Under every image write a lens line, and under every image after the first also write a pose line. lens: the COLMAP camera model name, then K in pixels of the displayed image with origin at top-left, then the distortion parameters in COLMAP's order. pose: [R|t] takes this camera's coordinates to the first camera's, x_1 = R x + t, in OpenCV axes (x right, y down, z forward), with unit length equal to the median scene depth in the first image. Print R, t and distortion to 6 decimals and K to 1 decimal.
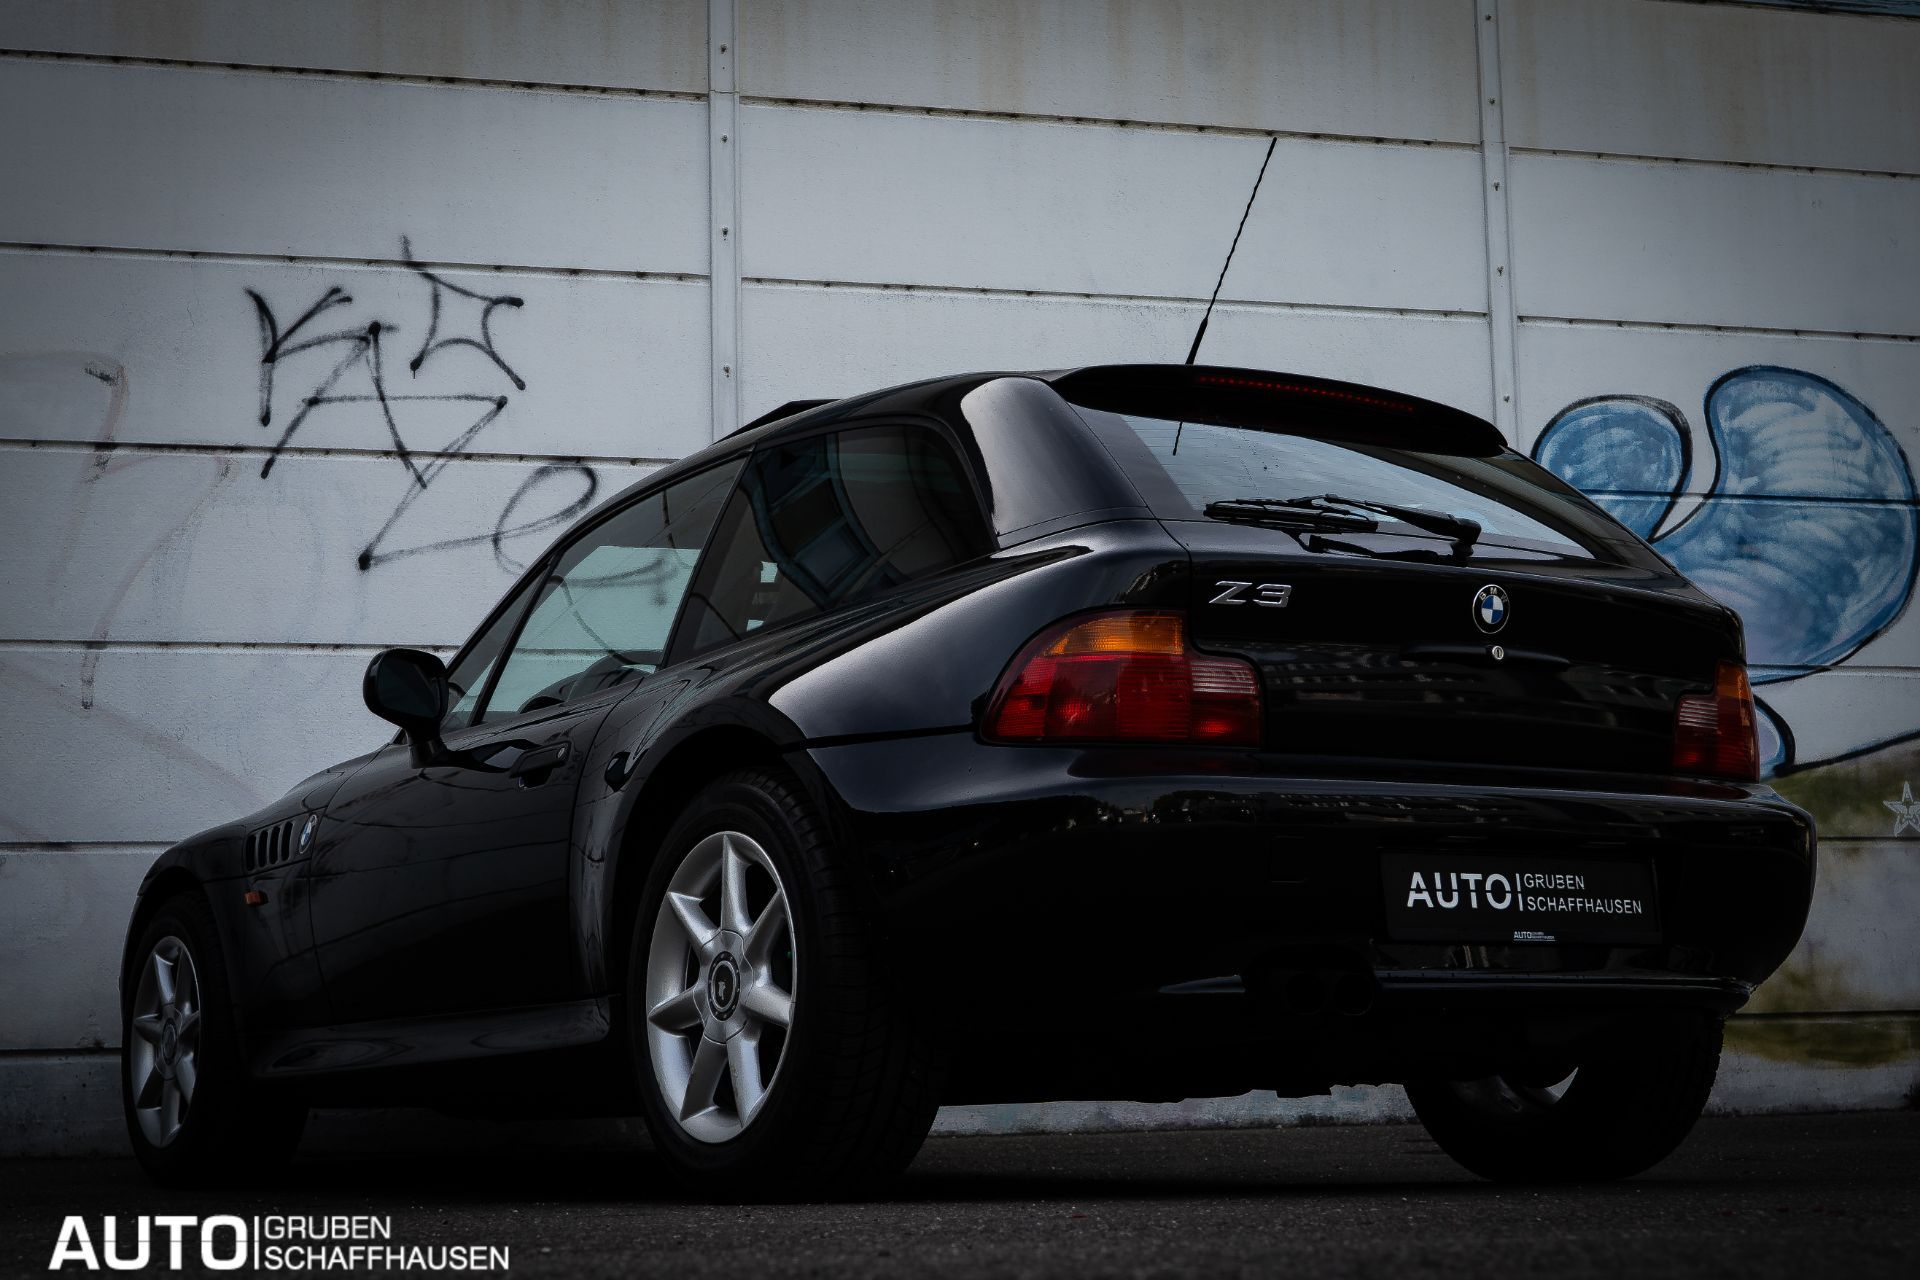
lens RADIAL K [[3098.5, 0, 965.8], [0, 3098.5, 583.3], [0, 0, 1]] dist [-0.042417, 0.098164]
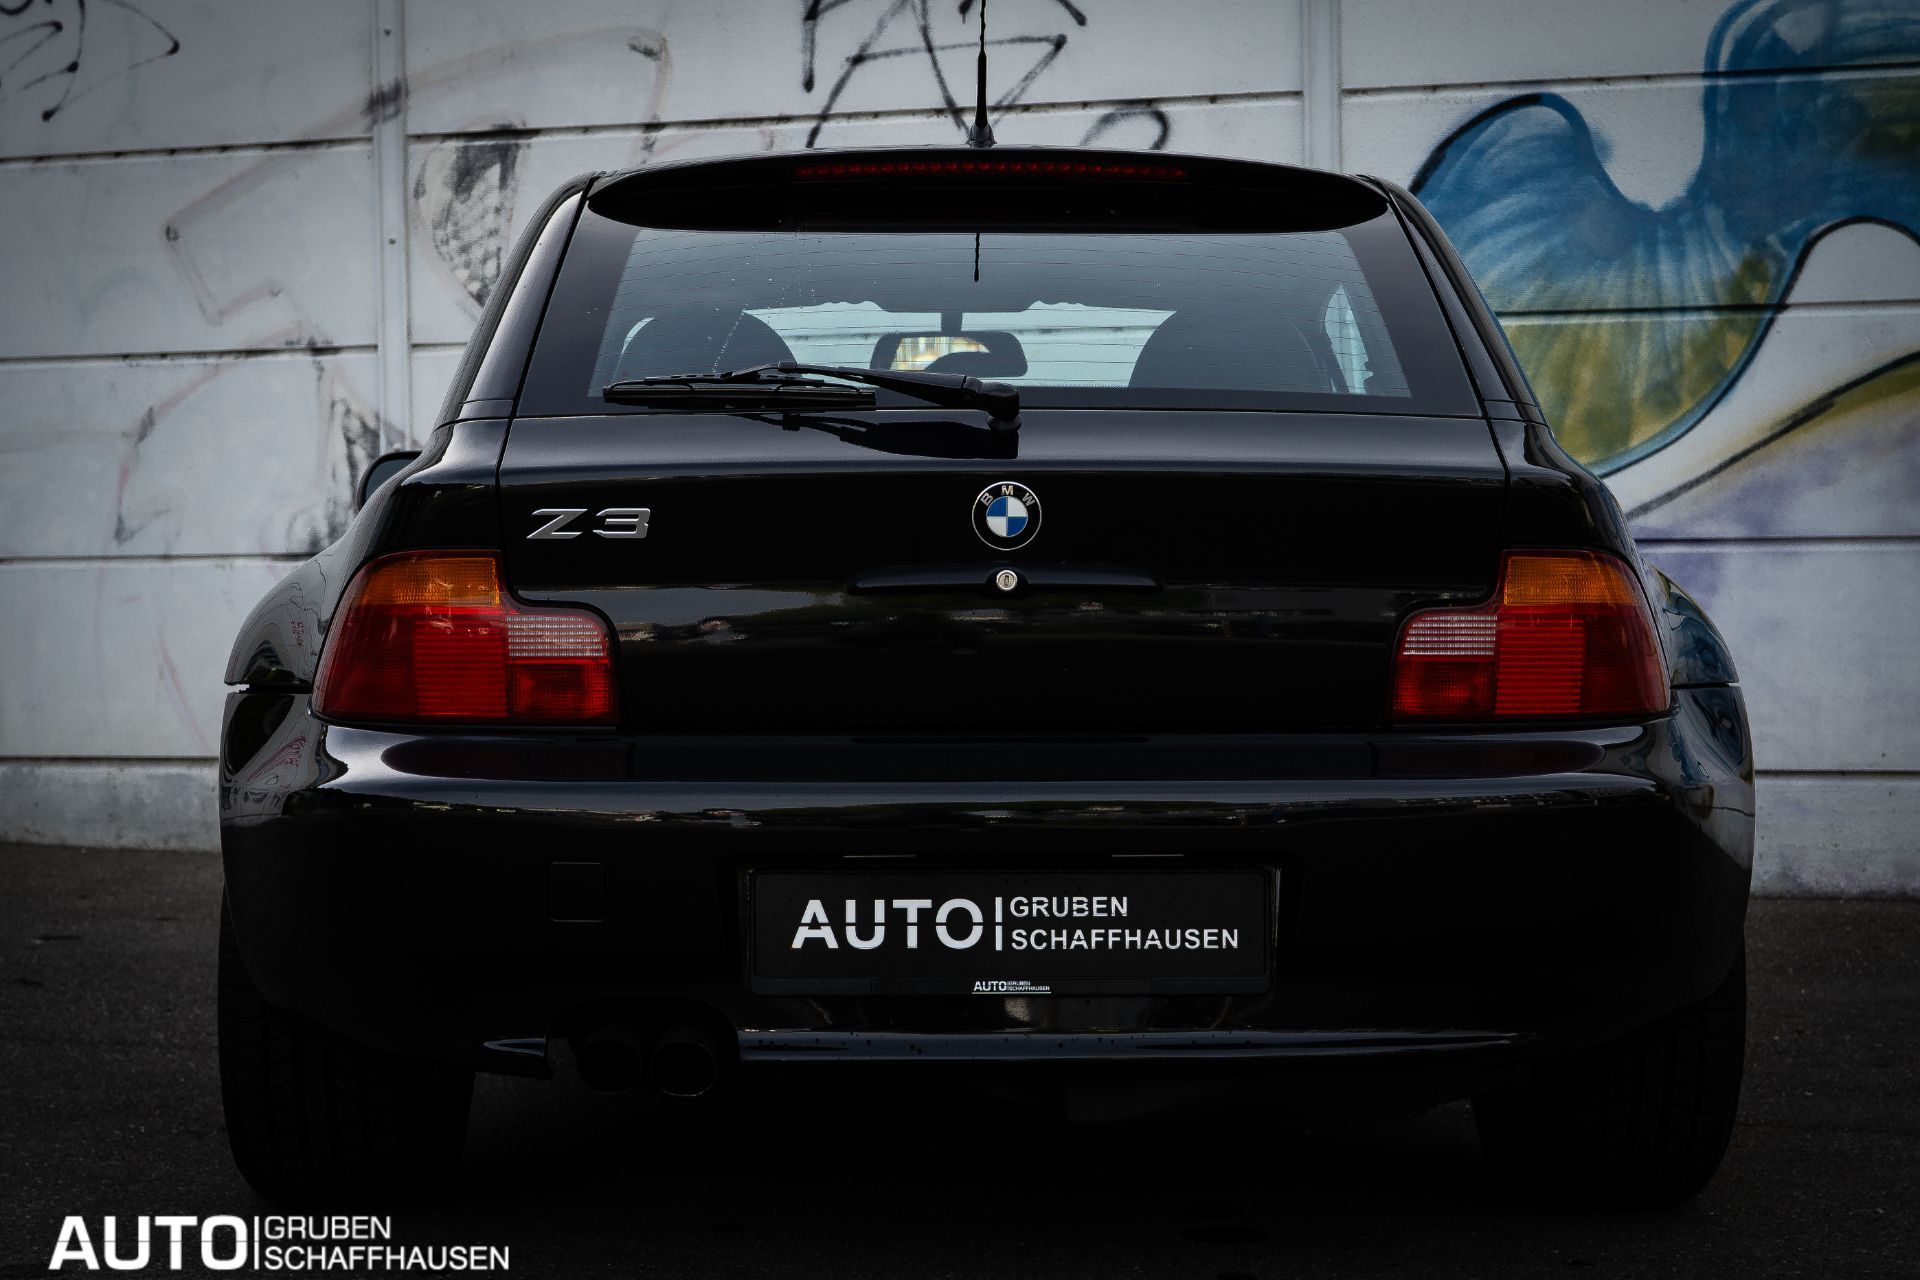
lens RADIAL K [[3148.0, 0, 960.0], [0, 3148.0, 640.0], [0, 0, 1]] dist [-0.047799, 0.144284]
pose [[0.851955, 0.031505, -0.522666, 0.304338], [0.070511, 0.982193, 0.174138, -0.050871], [0.518845, -0.185212, 0.834564, 0.222142]]
